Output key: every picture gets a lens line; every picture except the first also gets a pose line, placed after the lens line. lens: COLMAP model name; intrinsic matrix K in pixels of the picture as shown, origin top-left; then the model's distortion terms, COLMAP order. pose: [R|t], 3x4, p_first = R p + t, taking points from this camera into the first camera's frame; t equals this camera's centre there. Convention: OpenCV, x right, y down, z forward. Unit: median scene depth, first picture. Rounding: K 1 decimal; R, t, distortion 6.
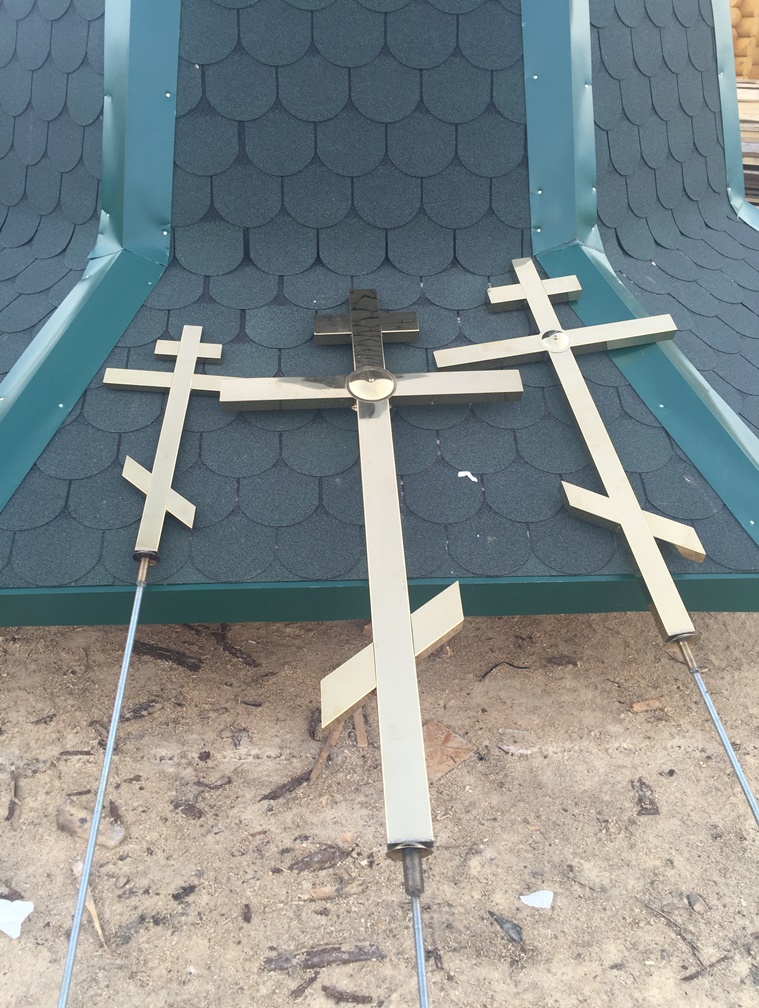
lens RADIAL K [[881.6, 0, 375.3], [0, 881.6, 498.1], [0, 0, 1]] dist [0.090516, -0.114515]
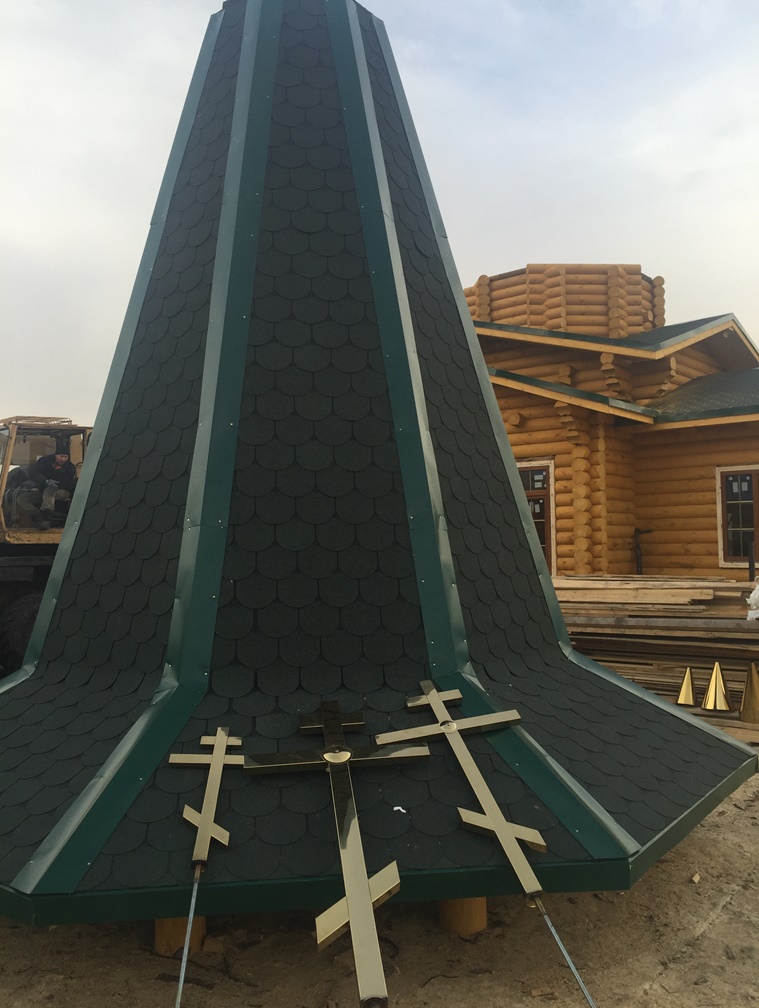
lens RADIAL K [[881.6, 0, 375.3], [0, 881.6, 498.1], [0, 0, 1]] dist [0.090516, -0.114515]
pose [[0.997185, -0.021072, 0.071964, -0.038746], [0.054355, 0.864246, -0.500125, 0.263473], [-0.051656, 0.502628, 0.862958, -0.601136]]
